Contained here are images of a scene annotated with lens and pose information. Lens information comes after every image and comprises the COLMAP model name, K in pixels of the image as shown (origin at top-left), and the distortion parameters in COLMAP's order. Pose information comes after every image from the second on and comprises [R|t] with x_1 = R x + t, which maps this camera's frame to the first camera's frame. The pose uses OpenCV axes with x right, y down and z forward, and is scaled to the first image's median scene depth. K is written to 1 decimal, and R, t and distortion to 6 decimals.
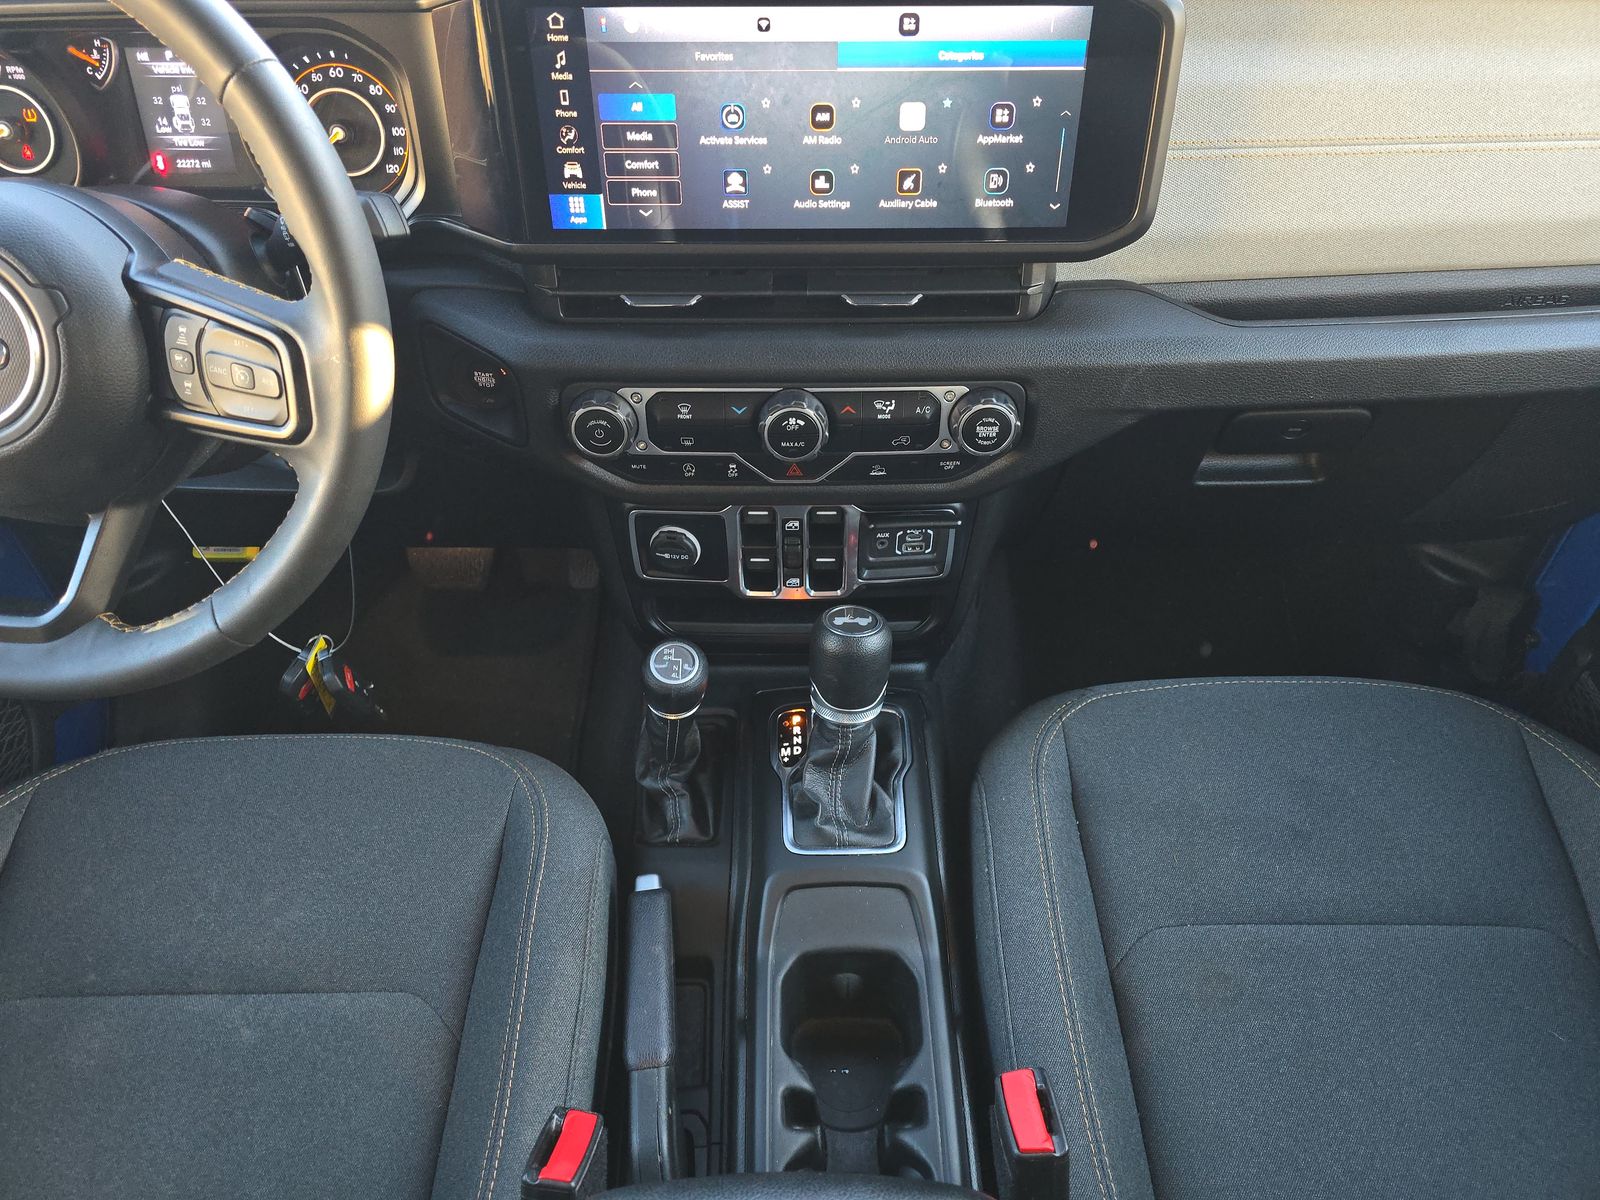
lens RADIAL K [[1077.1, 0, 802.7], [0, 1077.1, 594.1], [0, 0, 1]] dist [0.073514, -0.065502]
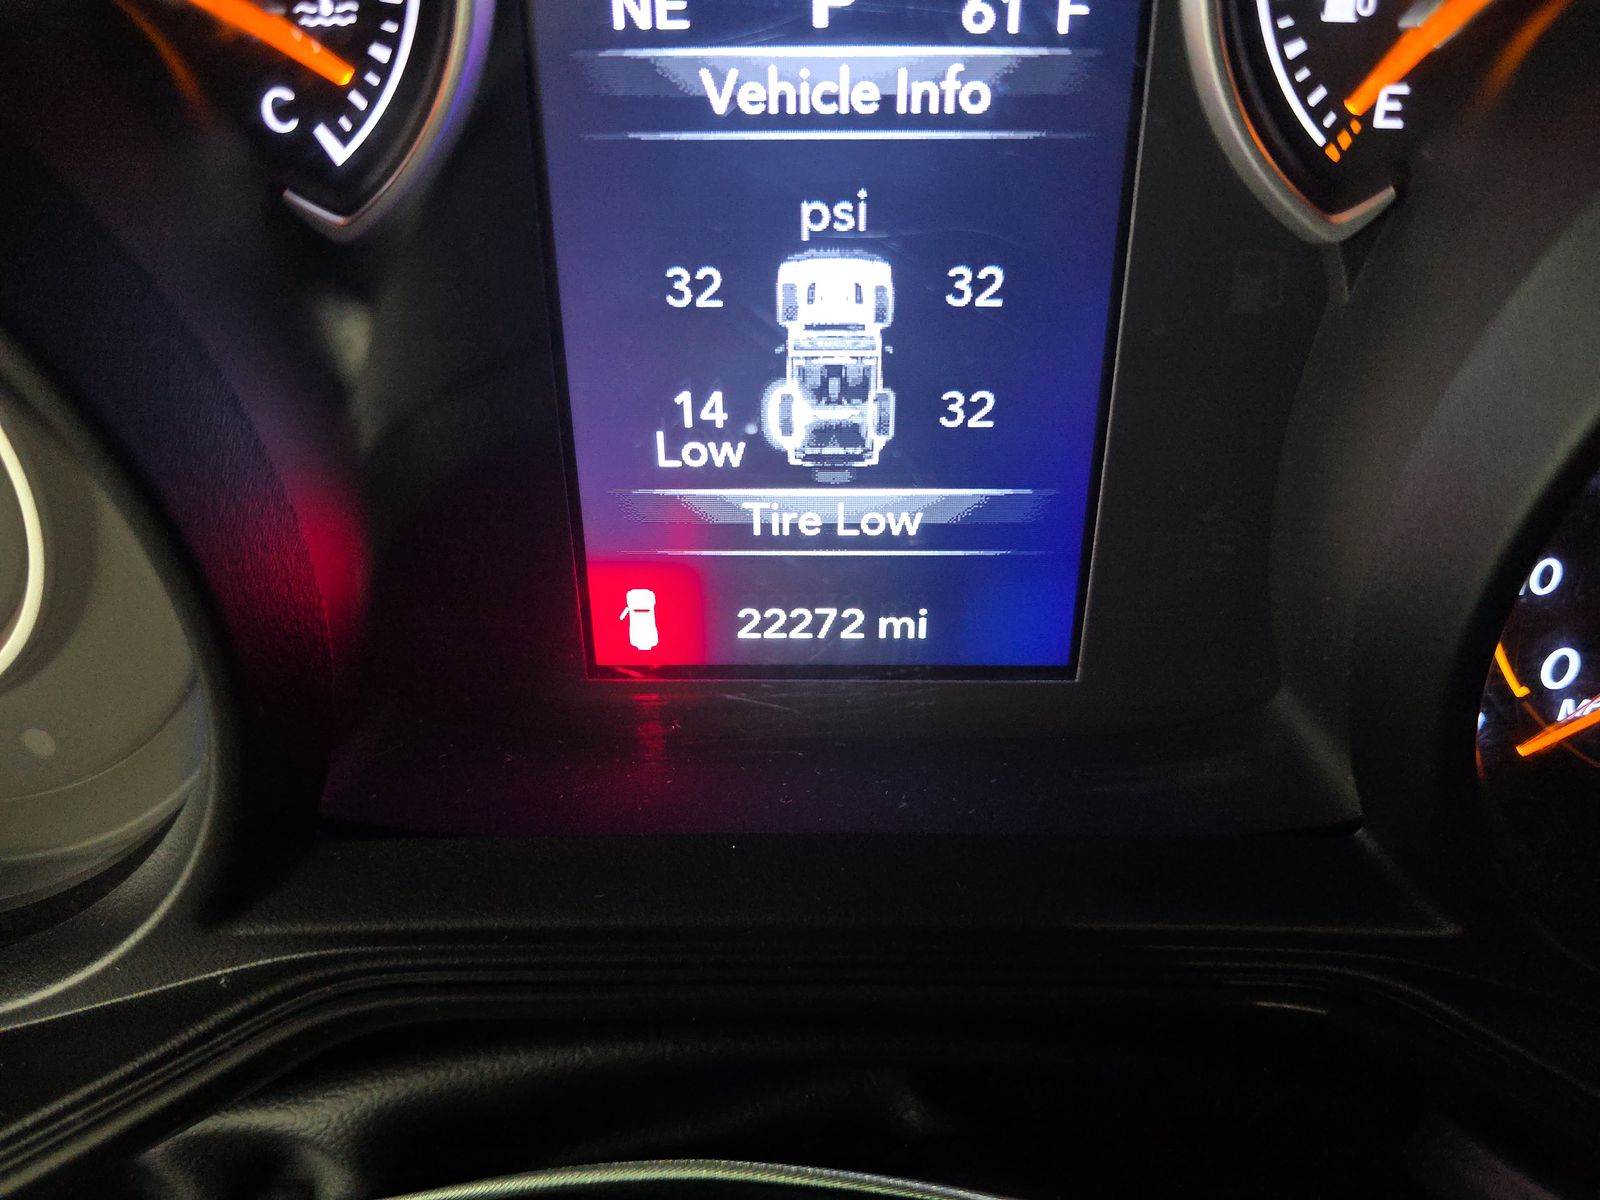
lens RADIAL K [[1091.1, 0, 800.0], [0, 1091.1, 600.0], [0, 0, 1]] dist [-0.003214, -0.138045]
pose [[0.999934, -0.010023, 0.005659, -0.571179], [0.009986, 0.999928, 0.006592, -0.404660], [-0.005725, -0.006535, 0.999962, 0.843909]]
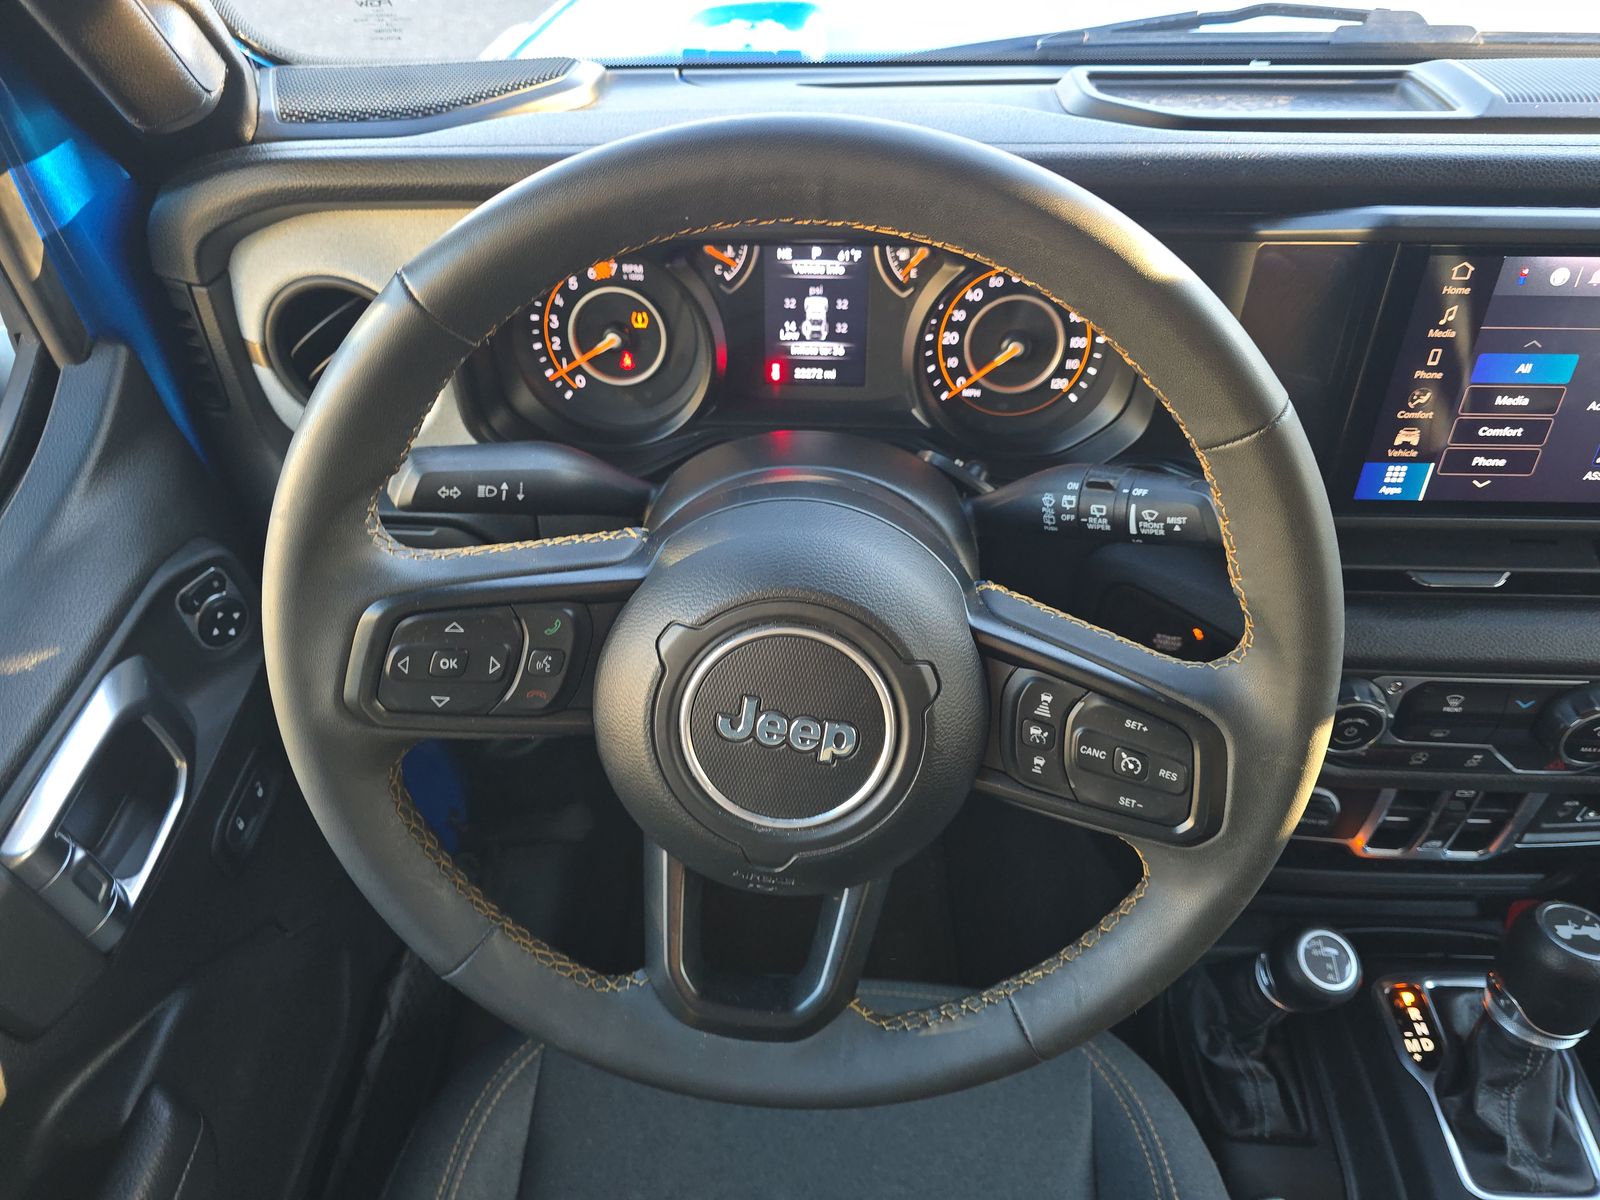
lens RADIAL K [[1089.6, 0, 800.0], [0, 1089.6, 600.0], [0, 0, 1]] dist [0.003963, -0.001261]
pose [[0.999325, 0.022442, -0.029073, -0.548296], [-0.021349, 0.999074, 0.037351, -0.255729], [0.029884, -0.036705, 0.998879, 0.171633]]
